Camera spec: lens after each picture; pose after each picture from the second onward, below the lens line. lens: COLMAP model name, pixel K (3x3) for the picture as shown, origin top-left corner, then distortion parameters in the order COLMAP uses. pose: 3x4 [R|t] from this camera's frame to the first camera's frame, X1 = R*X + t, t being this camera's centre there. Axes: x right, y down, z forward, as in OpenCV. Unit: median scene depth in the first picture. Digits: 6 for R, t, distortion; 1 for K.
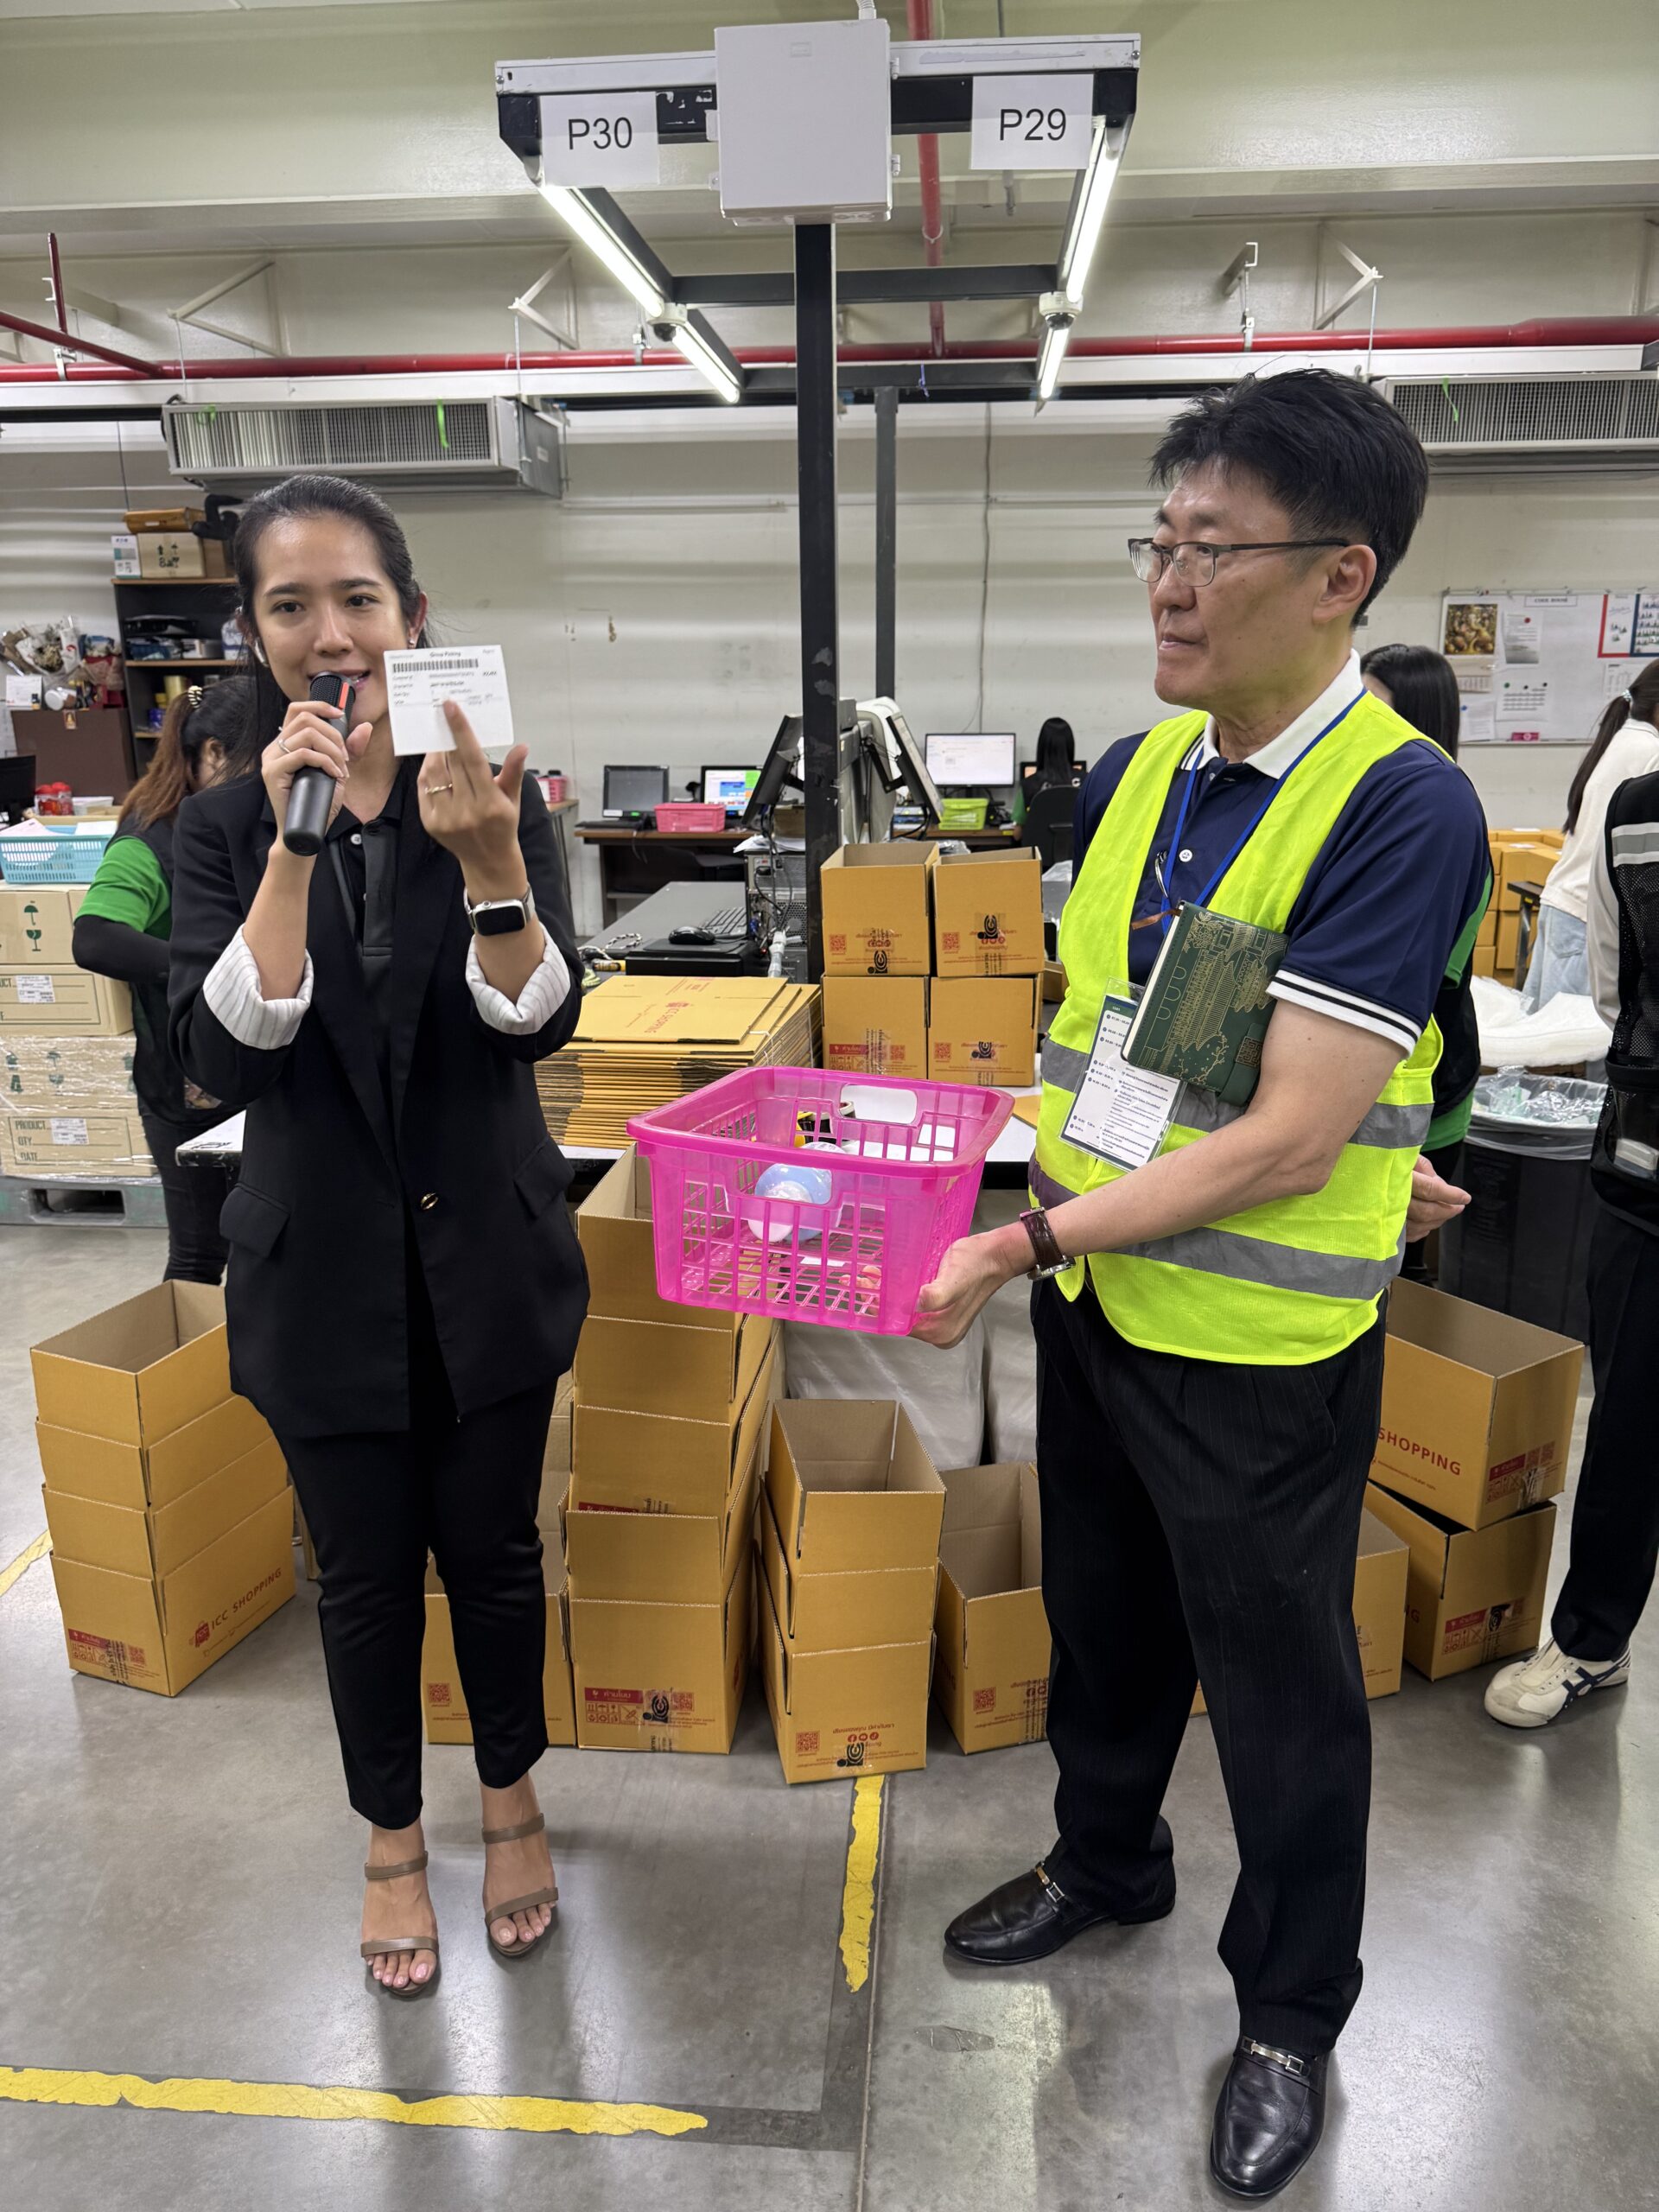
lens RADIAL K [[1553.3, 0, 838.7], [0, 1553.3, 1111.0], [0, 0, 1]] dist [0.006133, 0.000627]
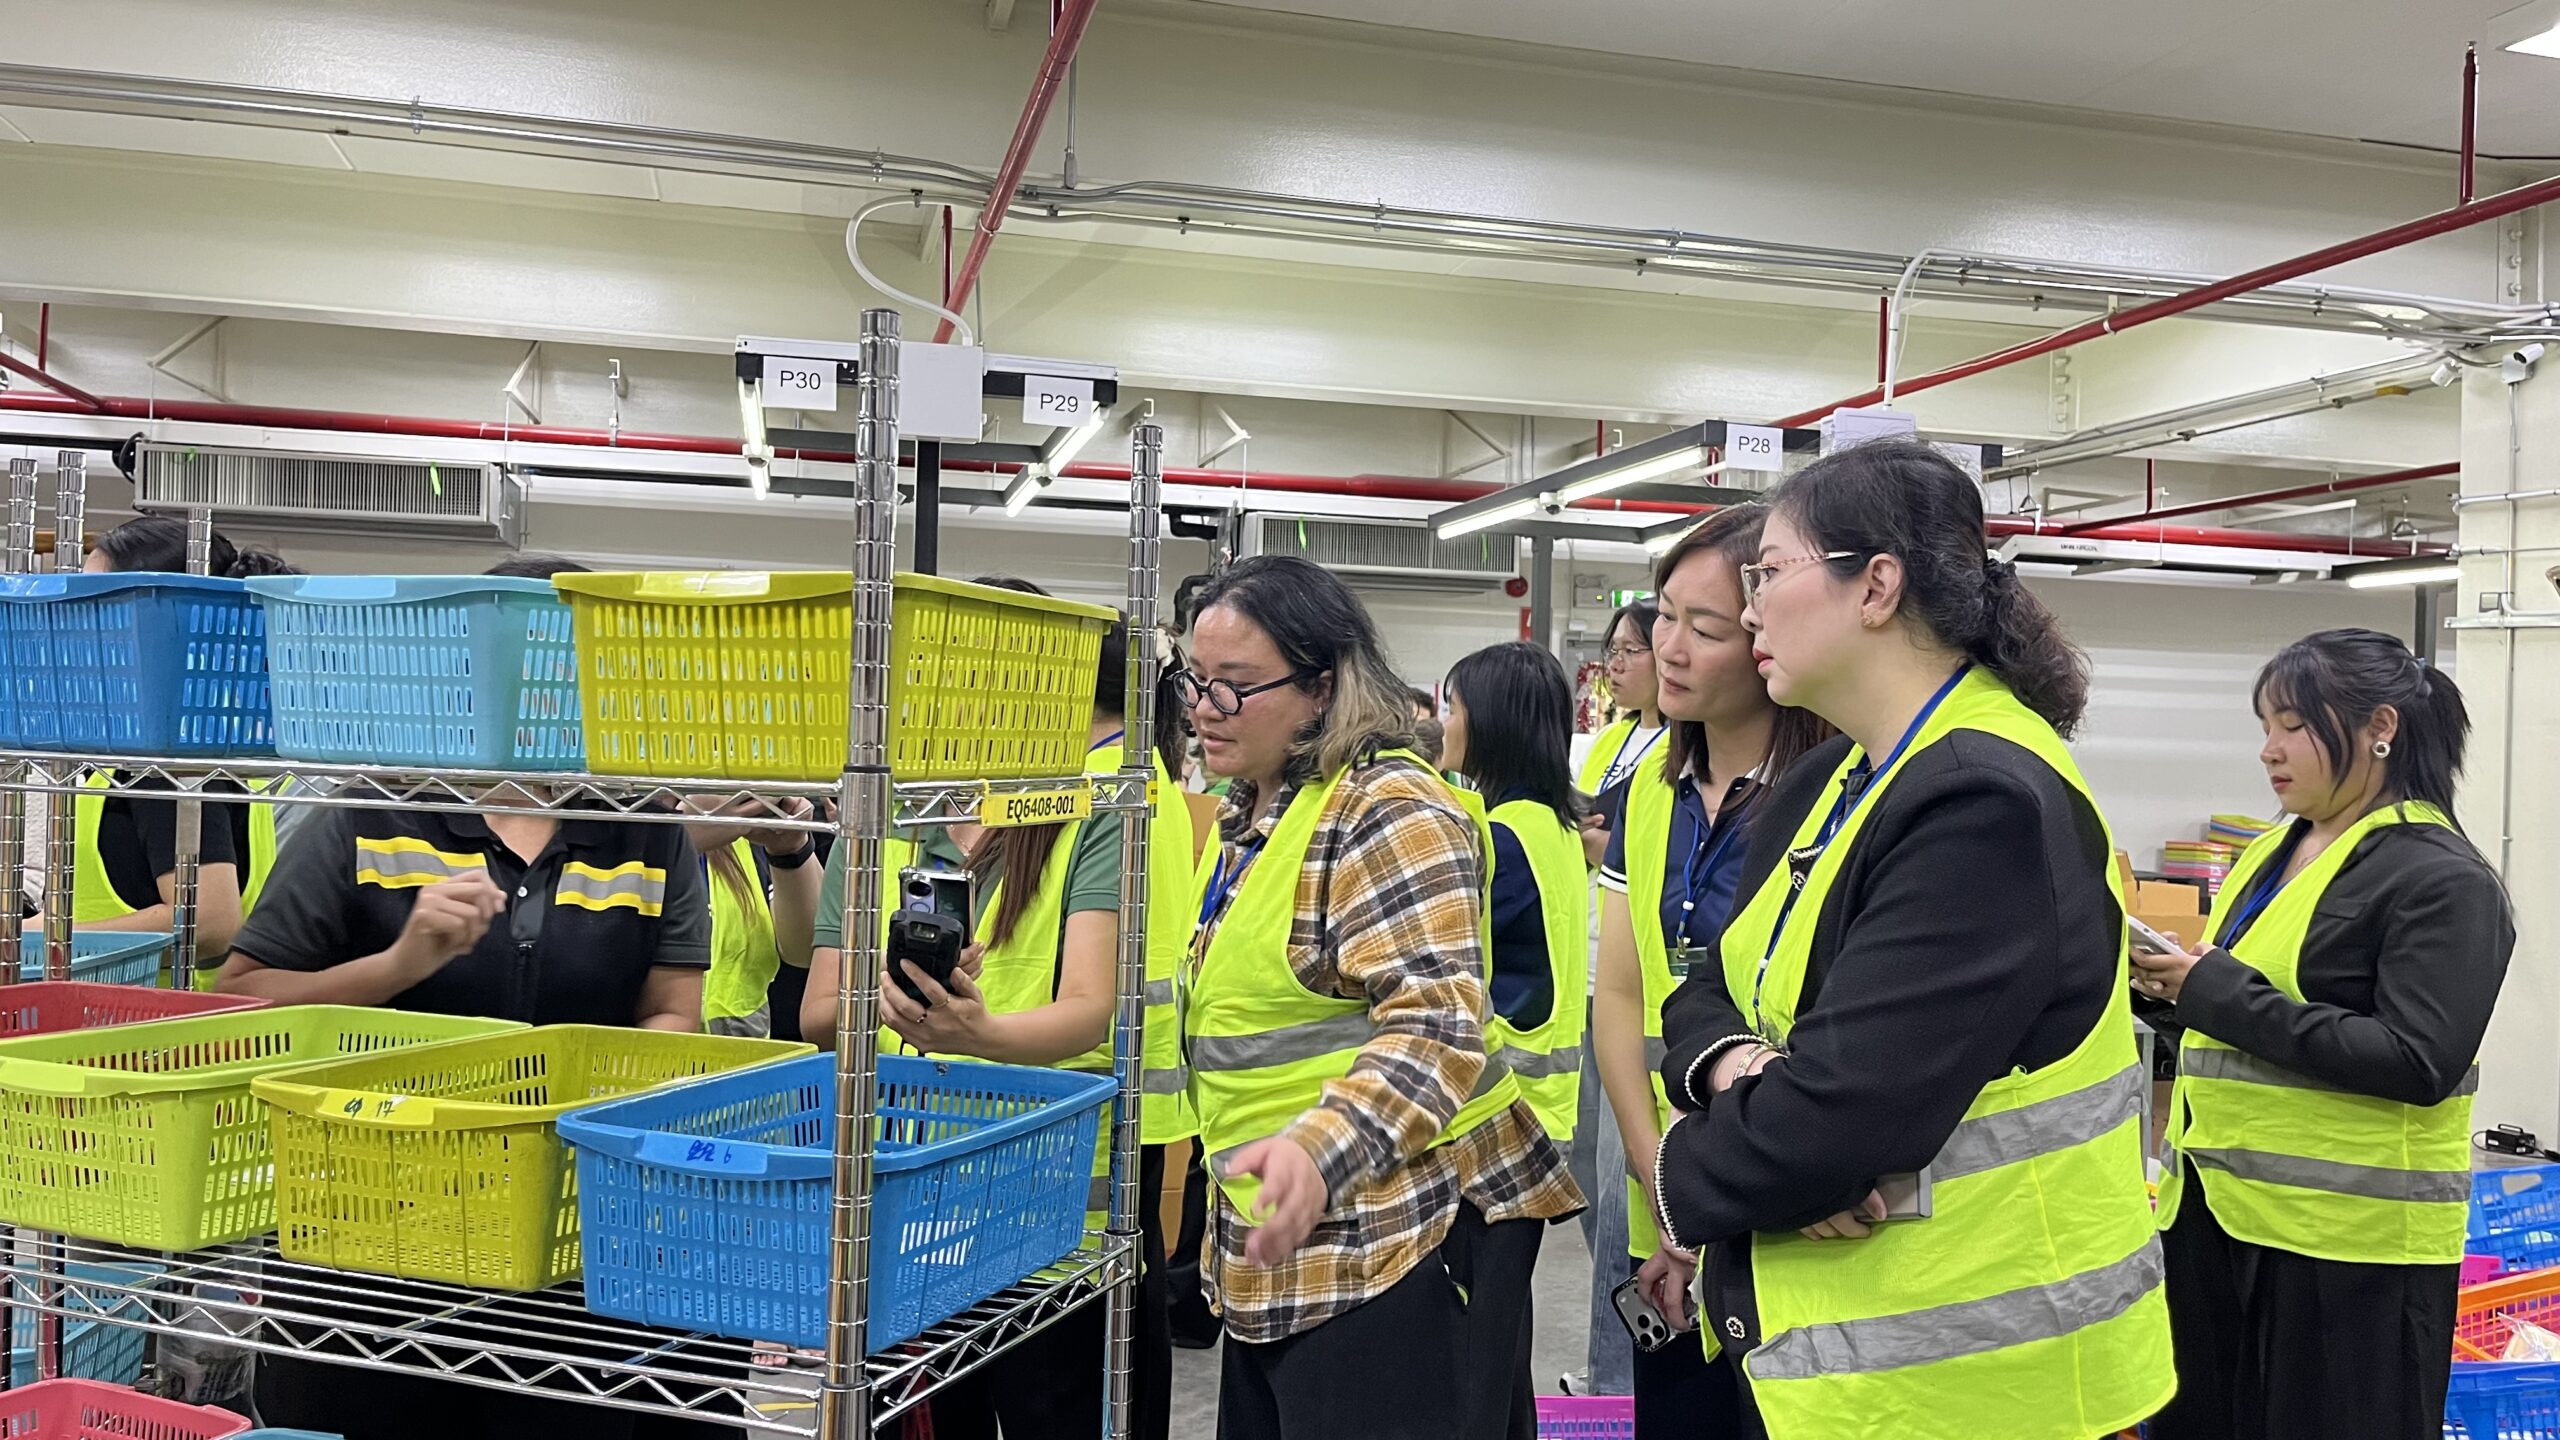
lens RADIAL K [[1899.3, 0, 1271.0], [0, 1899.3, 718.2], [0, 0, 1]] dist [0.014181, 0.003137]
pose [[0.946820, 0.041172, 0.319120, -0.116644], [0.052745, 0.958504, -0.280157, 0.115836], [-0.317412, 0.282091, 0.905359, -0.332895]]
